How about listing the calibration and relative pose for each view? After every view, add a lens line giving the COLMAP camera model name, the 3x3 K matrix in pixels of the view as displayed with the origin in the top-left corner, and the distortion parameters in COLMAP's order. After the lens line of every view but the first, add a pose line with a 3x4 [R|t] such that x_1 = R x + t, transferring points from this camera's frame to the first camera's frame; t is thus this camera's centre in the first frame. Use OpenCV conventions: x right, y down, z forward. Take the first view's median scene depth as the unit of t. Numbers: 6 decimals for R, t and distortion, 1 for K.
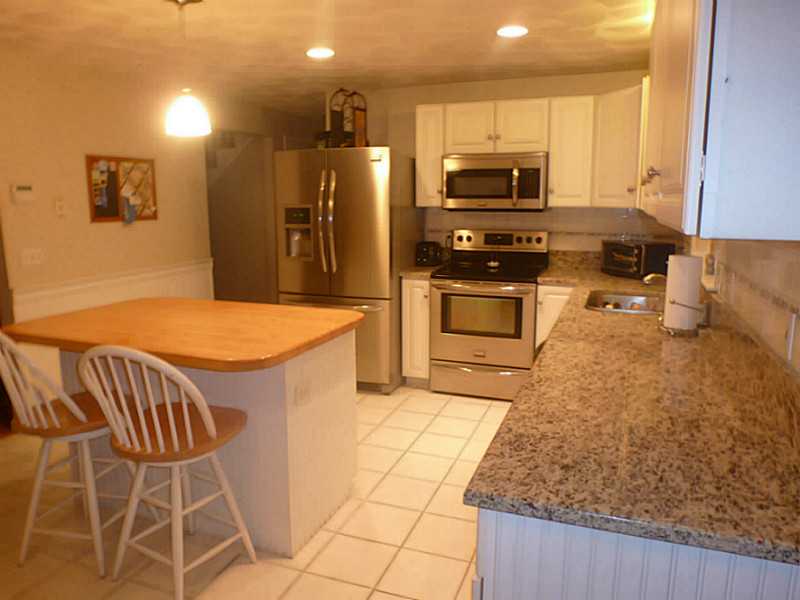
lens RADIAL K [[612.8, 0, 400.0], [0, 612.8, 300.0], [0, 0, 1]] dist [-0.007515, 0.000077]
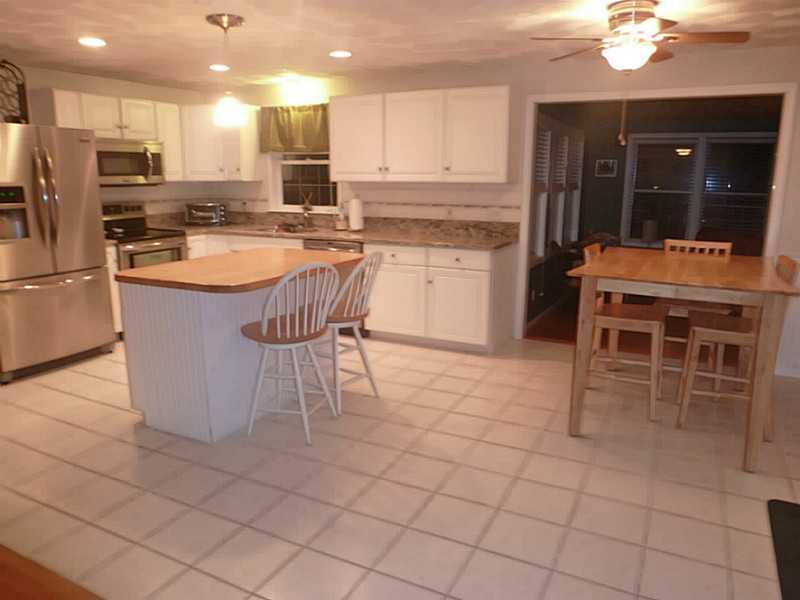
lens RADIAL K [[575.6, 0, 400.0], [0, 575.6, 300.0], [0, 0, 1]] dist [-0.048517, -0.000387]
pose [[0.124103, -0.212119, 0.969332, -0.977403], [0.158153, 0.968624, 0.191716, -0.055551], [-0.979585, 0.129510, 0.153756, 0.316699]]
